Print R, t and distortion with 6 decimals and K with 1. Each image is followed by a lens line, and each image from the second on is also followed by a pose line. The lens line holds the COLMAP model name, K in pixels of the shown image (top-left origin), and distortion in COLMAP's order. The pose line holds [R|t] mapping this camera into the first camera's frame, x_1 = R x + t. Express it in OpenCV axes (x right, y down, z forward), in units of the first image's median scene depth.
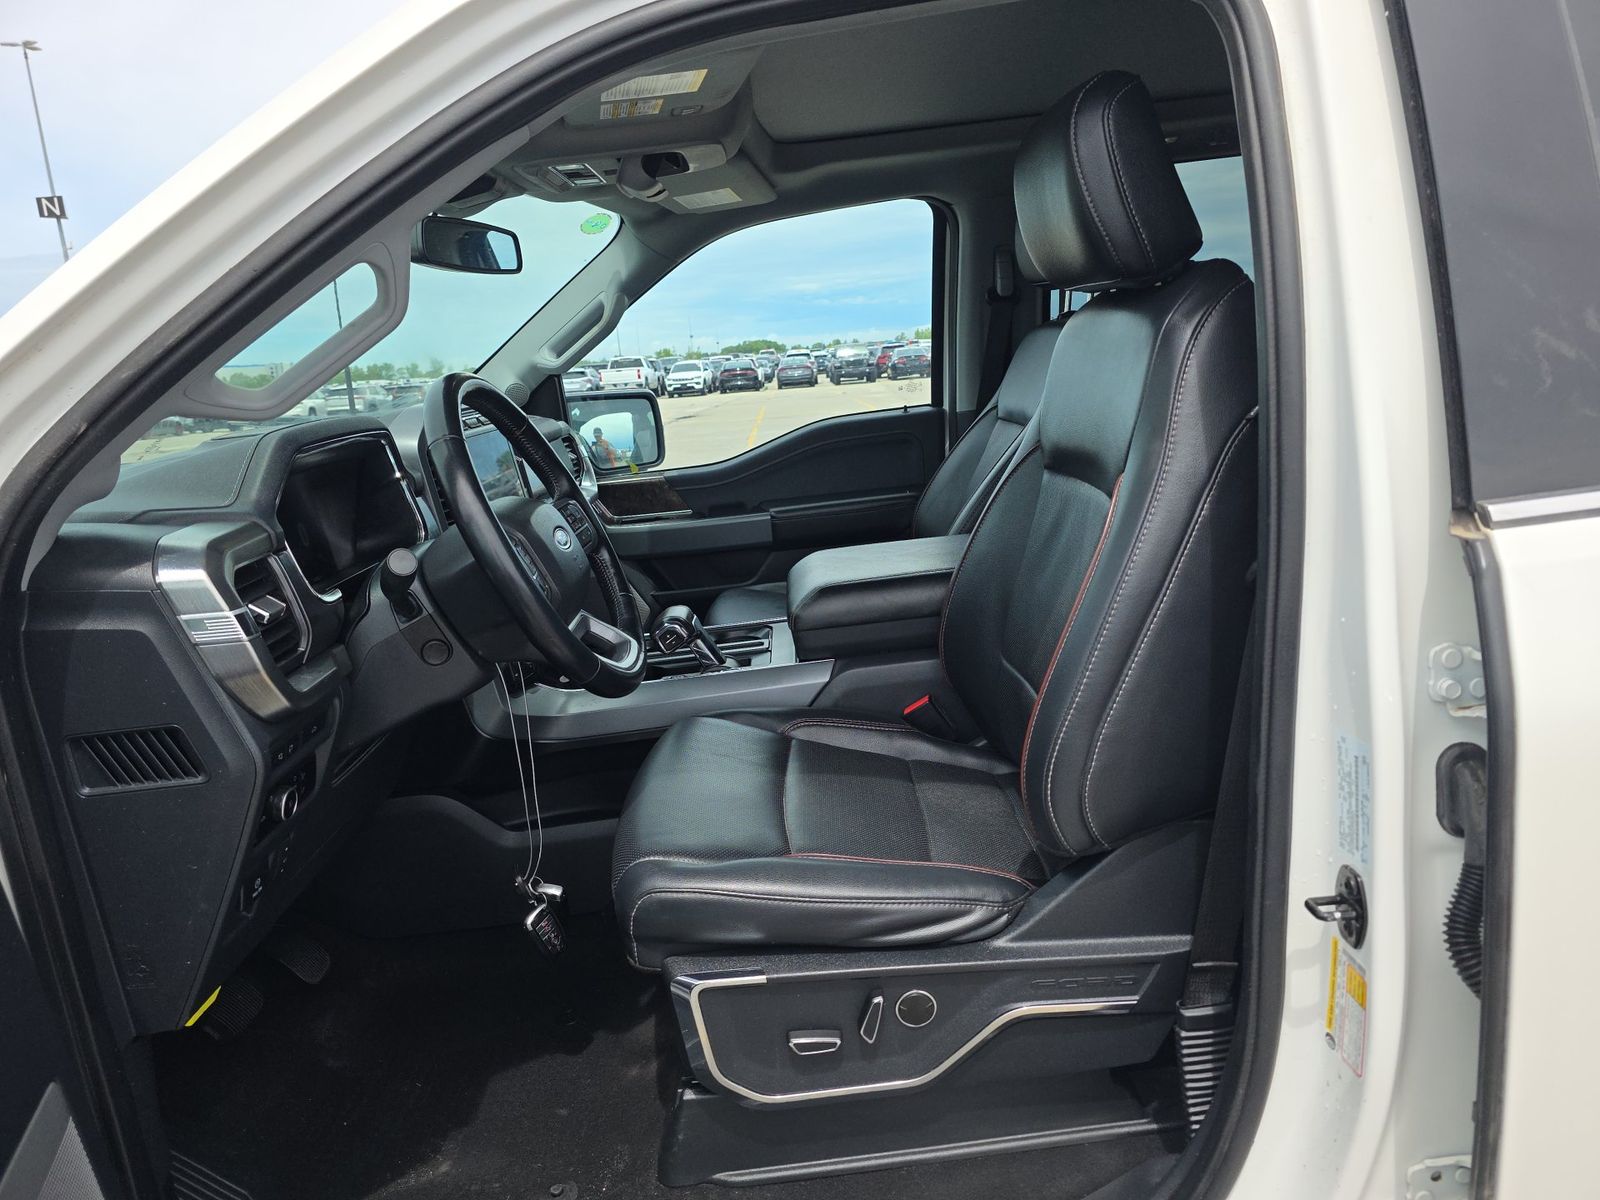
lens RADIAL K [[1178.3, 0, 800.0], [0, 1178.3, 600.0], [0, 0, 1]] dist [0.174651, -0.176078]
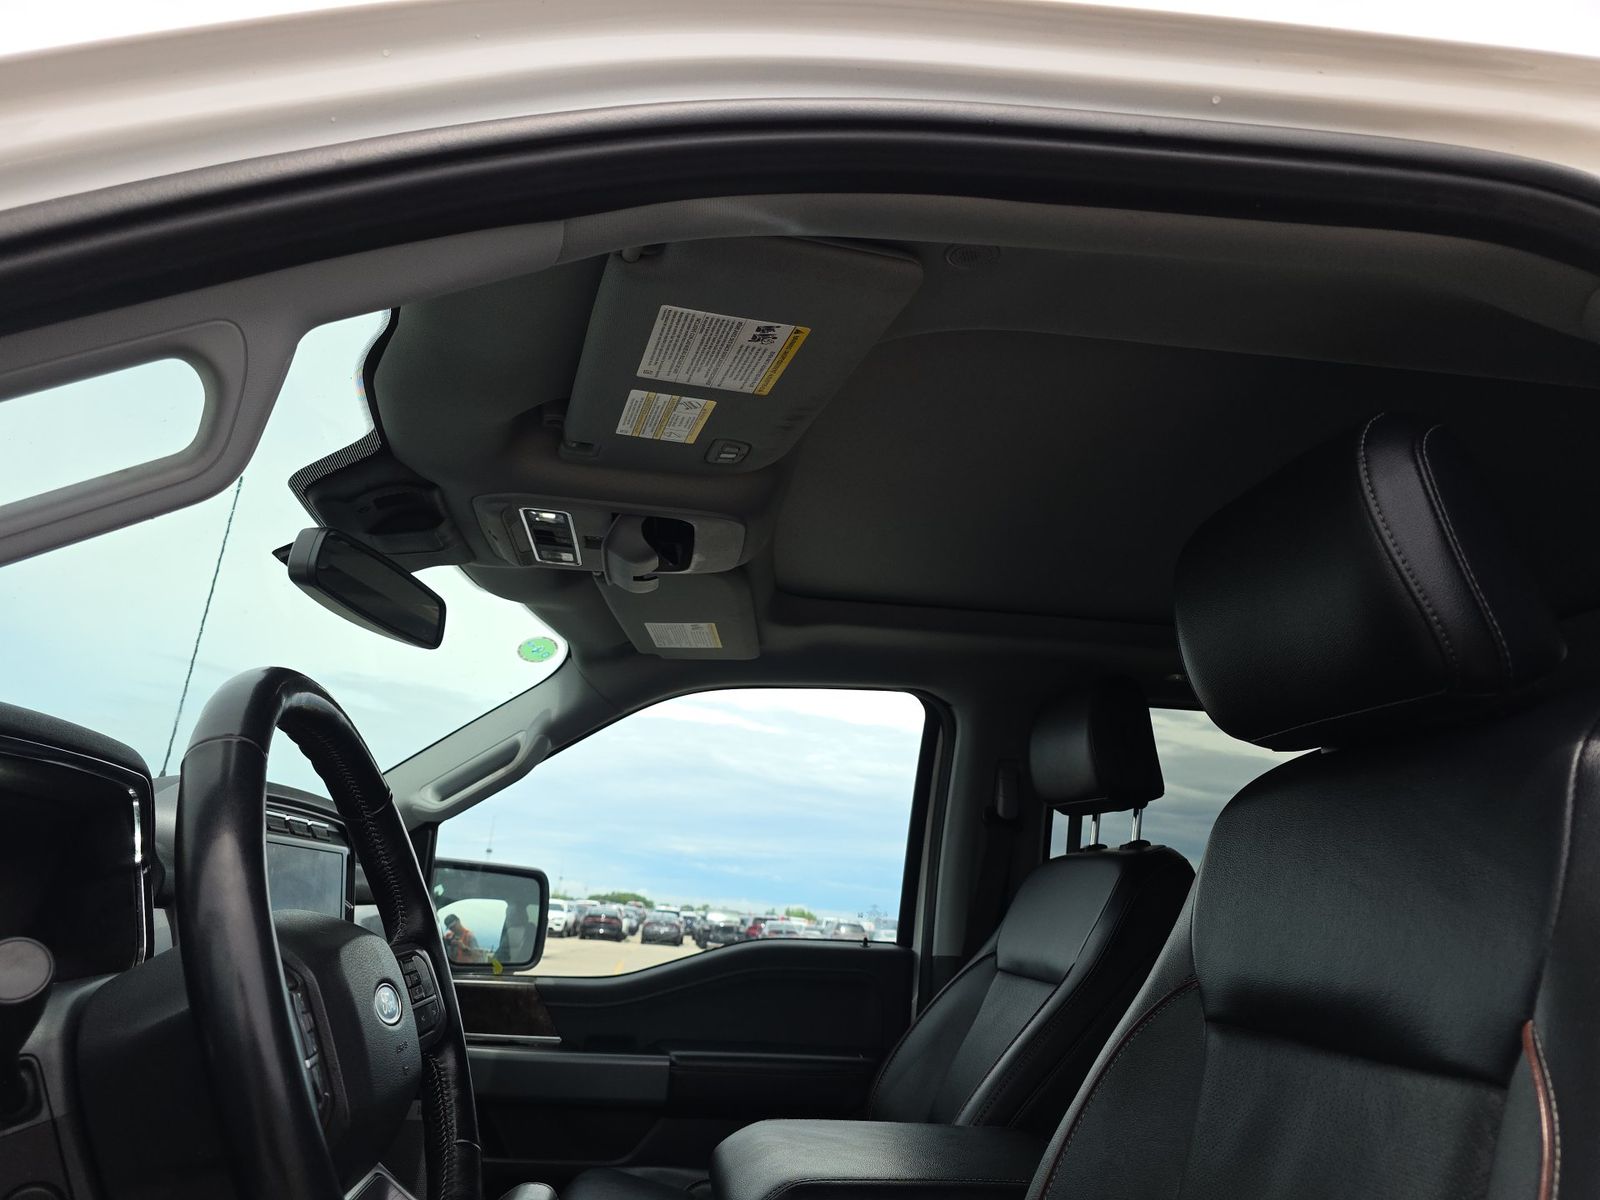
lens RADIAL K [[1178.3, 0, 800.0], [0, 1178.3, 600.0], [0, 0, 1]] dist [0.174651, -0.176078]
pose [[0.981408, 0.182162, 0.060455, -0.043983], [-0.135222, 0.879771, -0.455761, 0.005949], [-0.136208, 0.439112, 0.888047, 0.213133]]
